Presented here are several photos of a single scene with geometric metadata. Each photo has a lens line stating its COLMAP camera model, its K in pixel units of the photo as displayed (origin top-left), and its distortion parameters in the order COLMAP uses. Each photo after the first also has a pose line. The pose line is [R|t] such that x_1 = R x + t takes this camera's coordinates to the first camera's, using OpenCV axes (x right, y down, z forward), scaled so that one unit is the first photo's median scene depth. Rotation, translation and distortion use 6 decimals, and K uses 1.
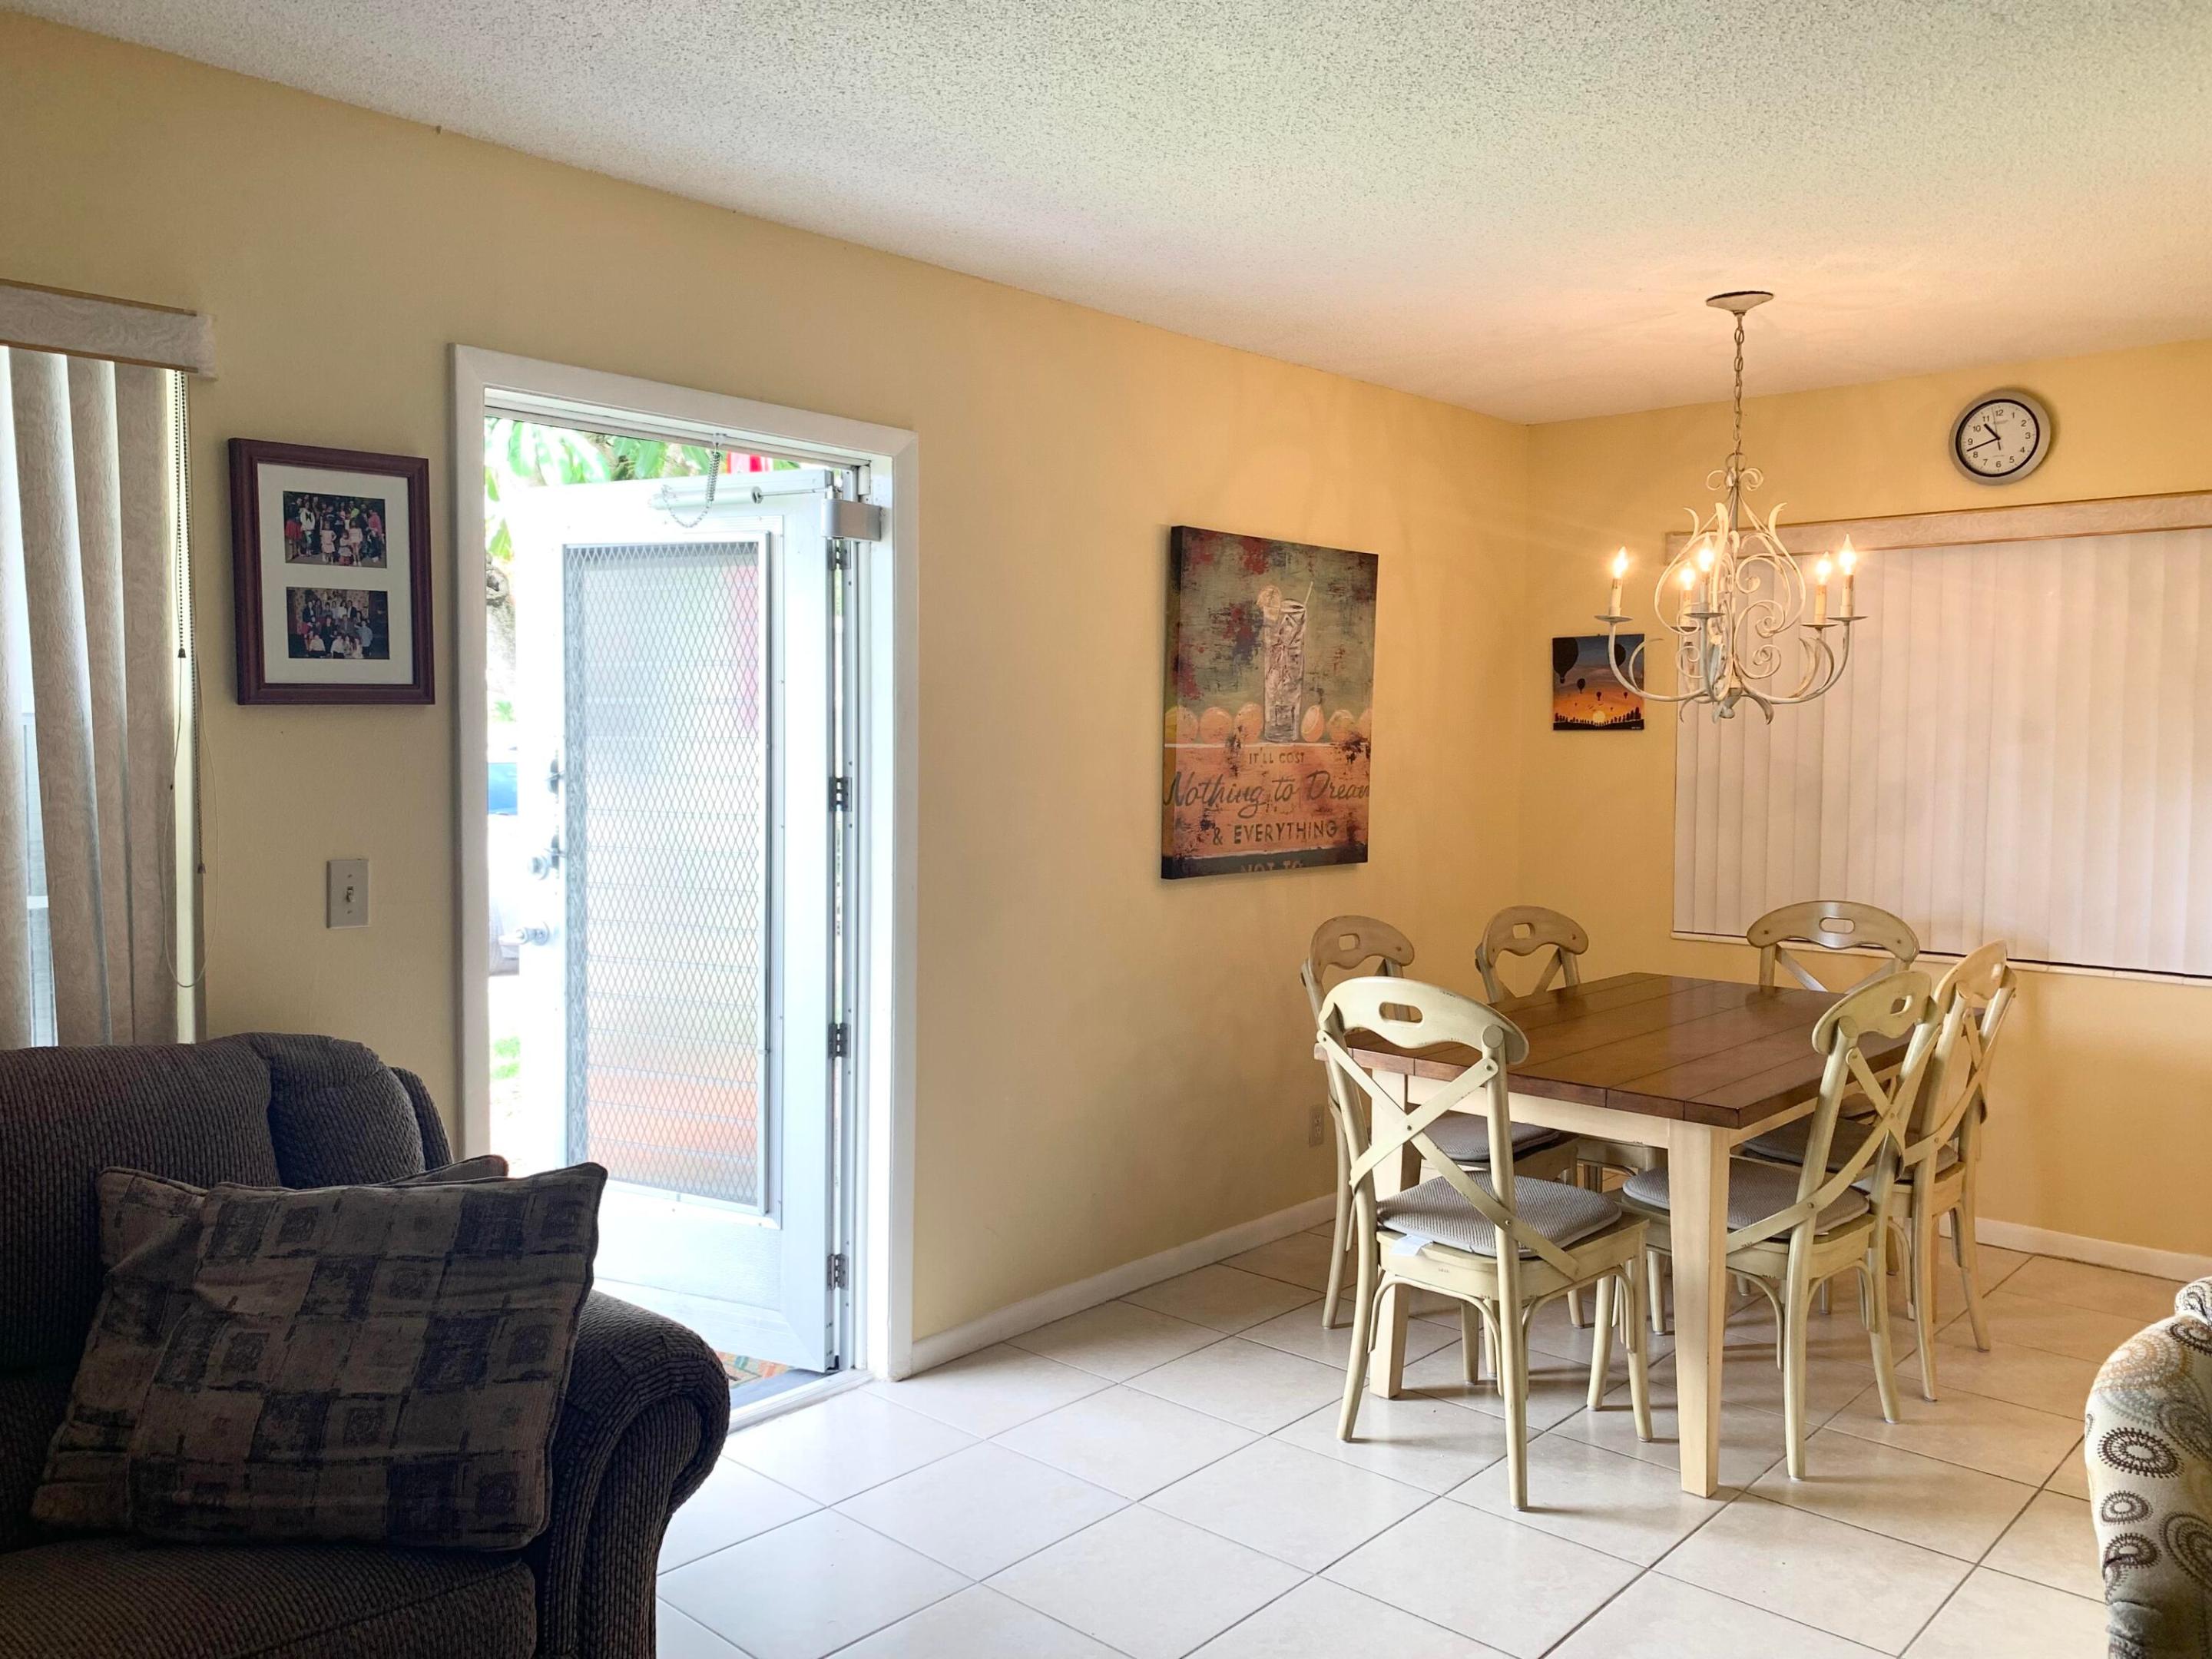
lens RADIAL K [[1689.8, 0, 1094.2], [0, 1689.8, 817.4], [0, 0, 1]] dist [0.066308, -0.093180]
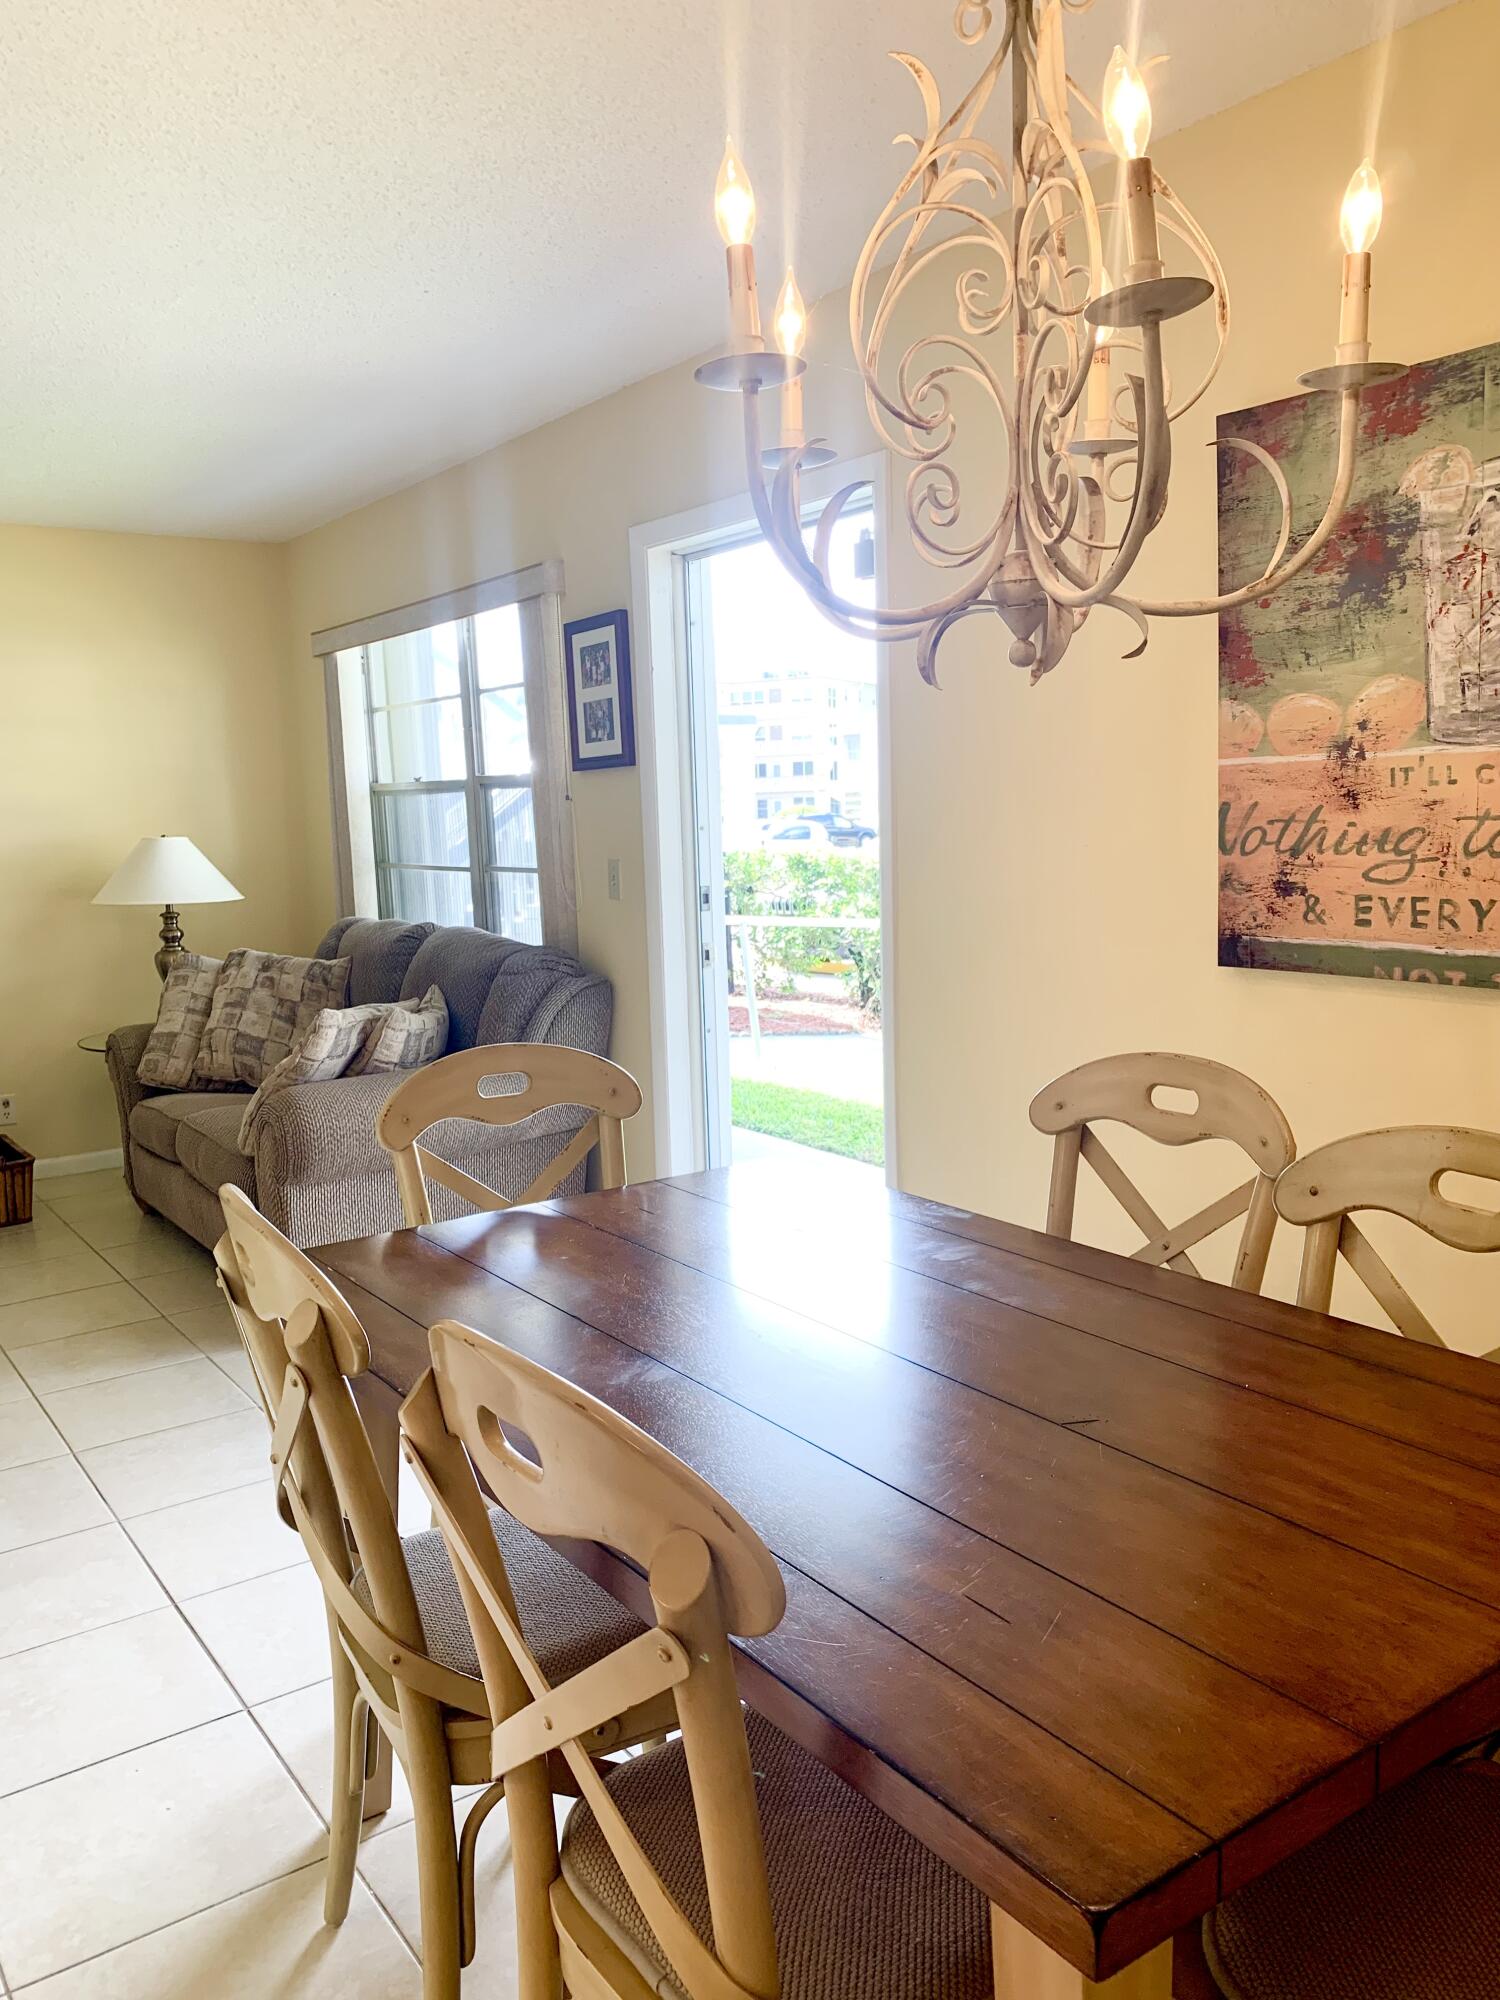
lens RADIAL K [[1531.5, 0, 750.0], [0, 1531.5, 1000.0], [0, 0, 1]] dist [-0.010452, -0.001319]
pose [[-0.207248, 0.121523, -0.970711, 0.869818], [-0.020649, 0.991490, 0.128533, -0.030533], [0.978071, 0.046683, -0.202974, 1.227047]]
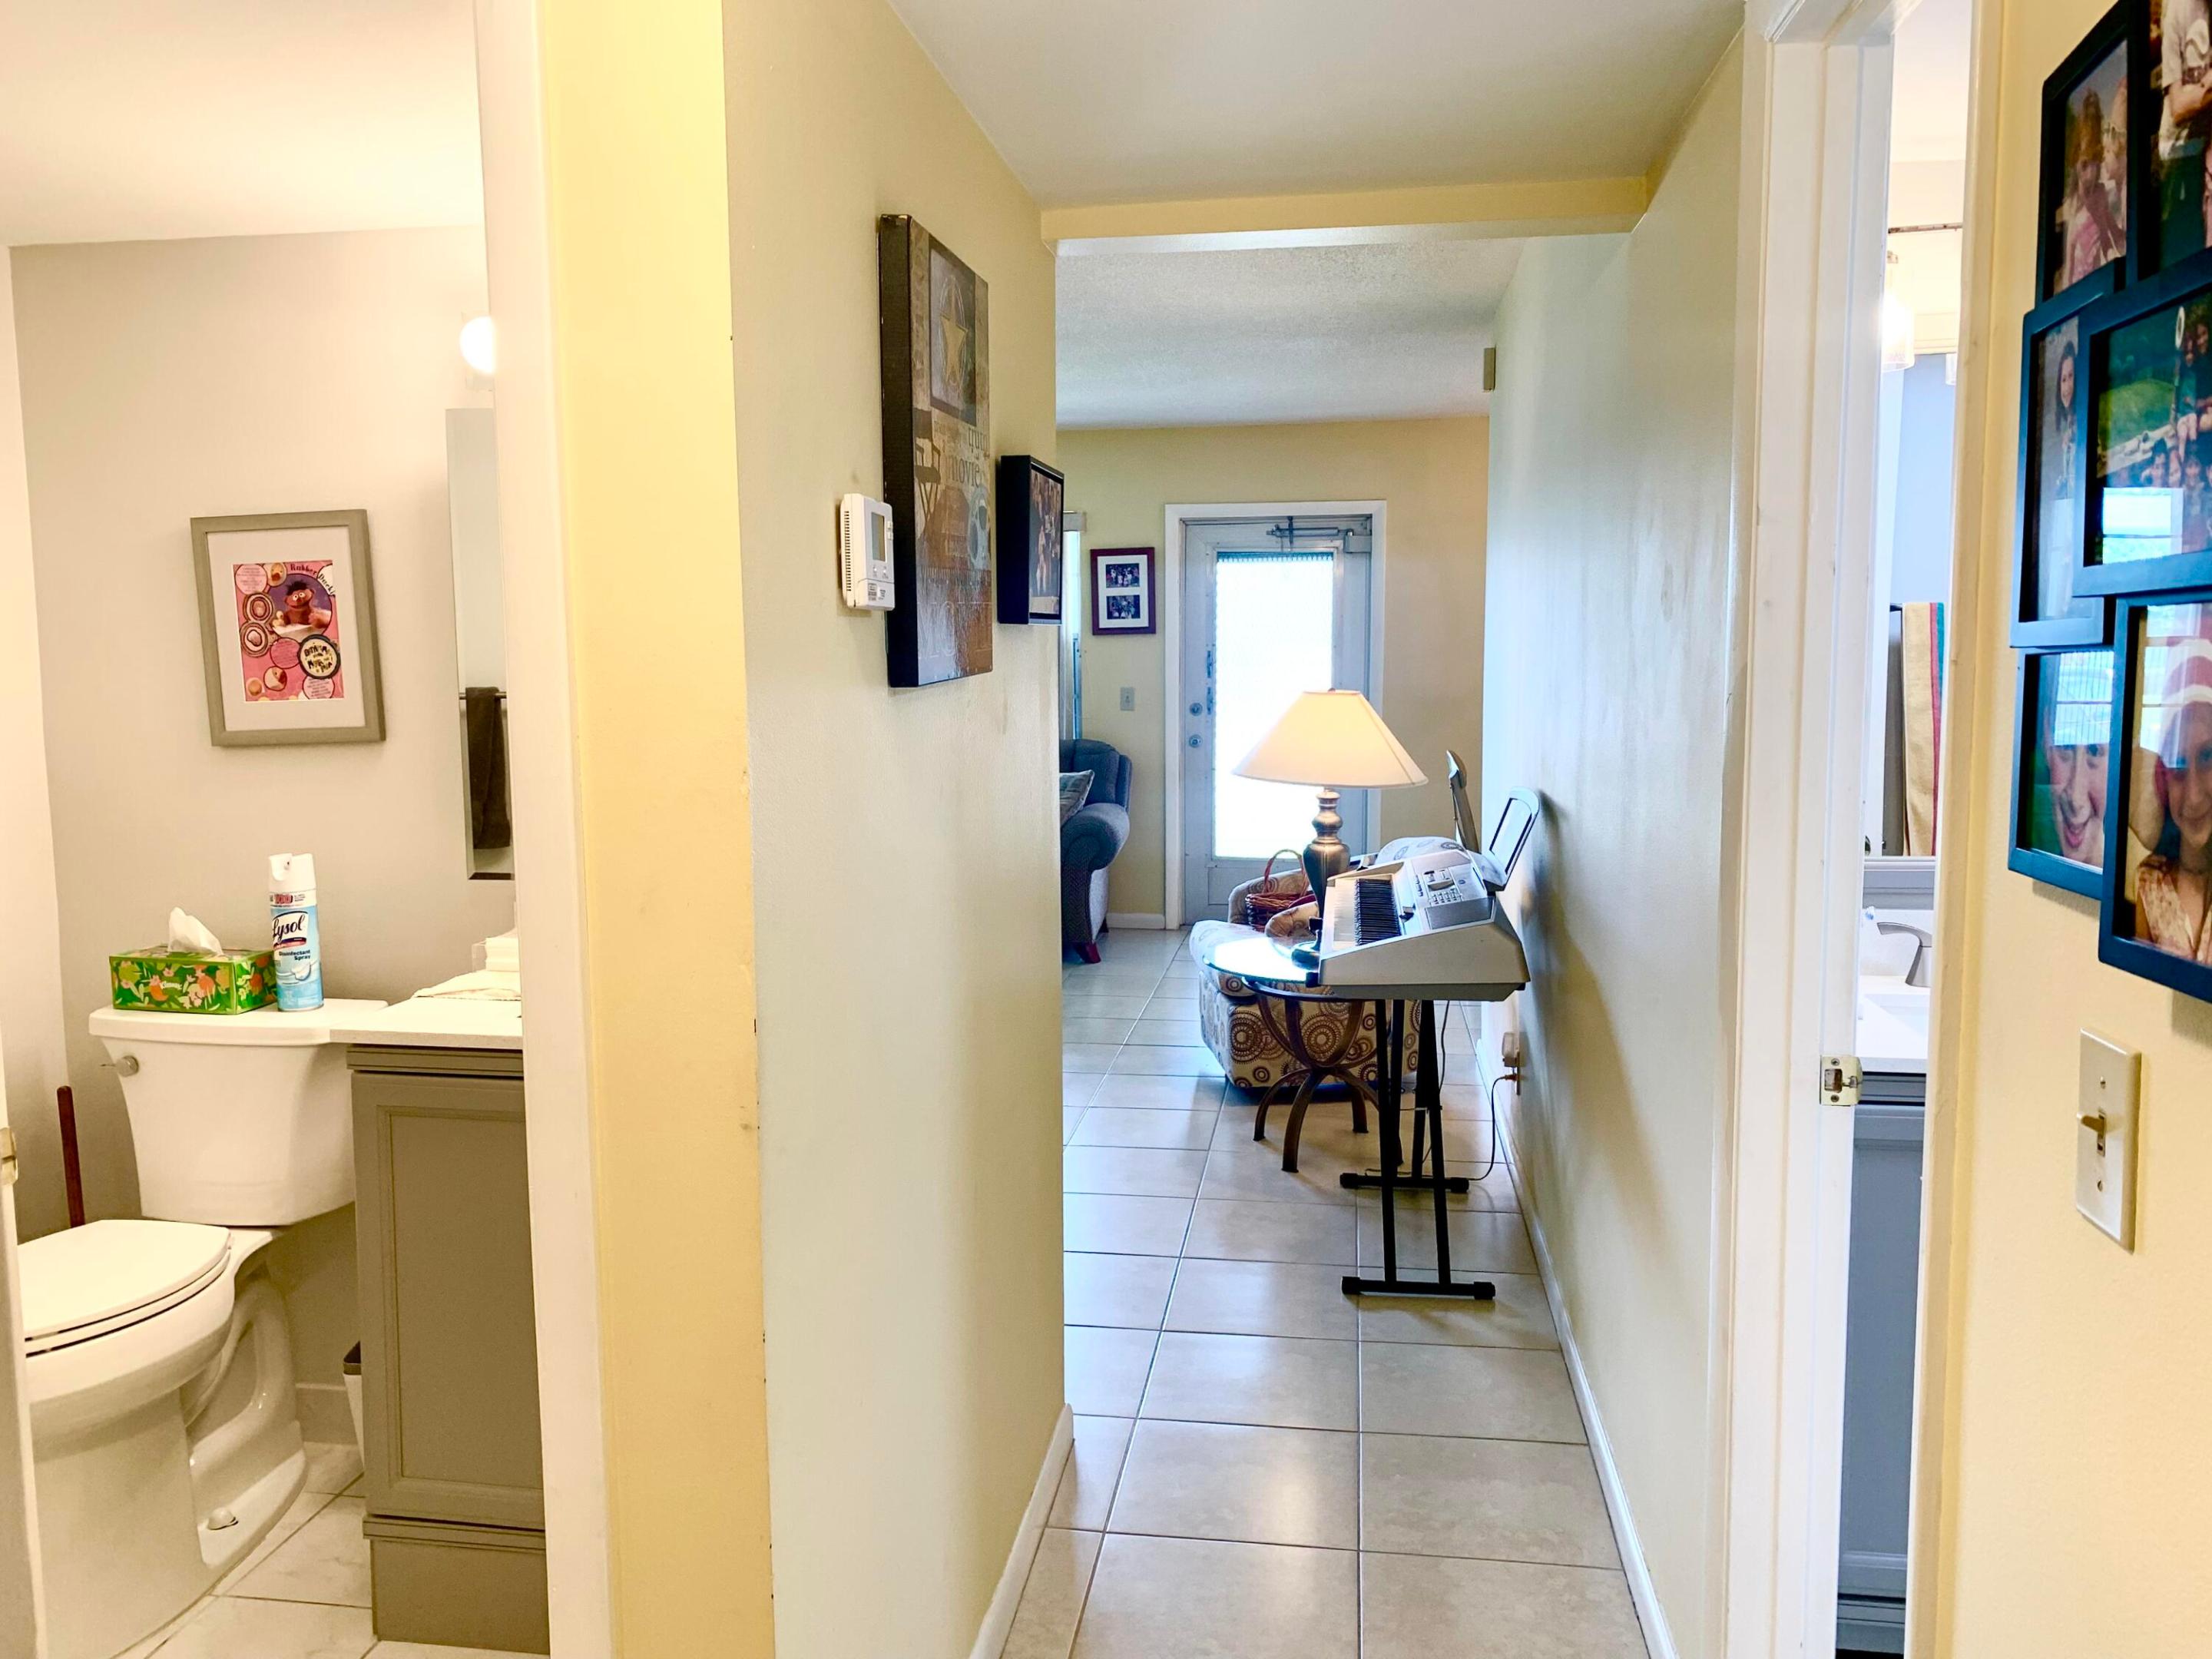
lens RADIAL K [[1677.7, 0, 1094.2], [0, 1677.7, 817.5], [0, 0, 1]] dist [0.124890, -0.298464]
pose [[0.554745, 0.072724, -0.828836, 1.663318], [-0.026329, 0.997208, 0.069875, 0.041457], [0.831604, -0.016941, 0.555111, -0.568619]]
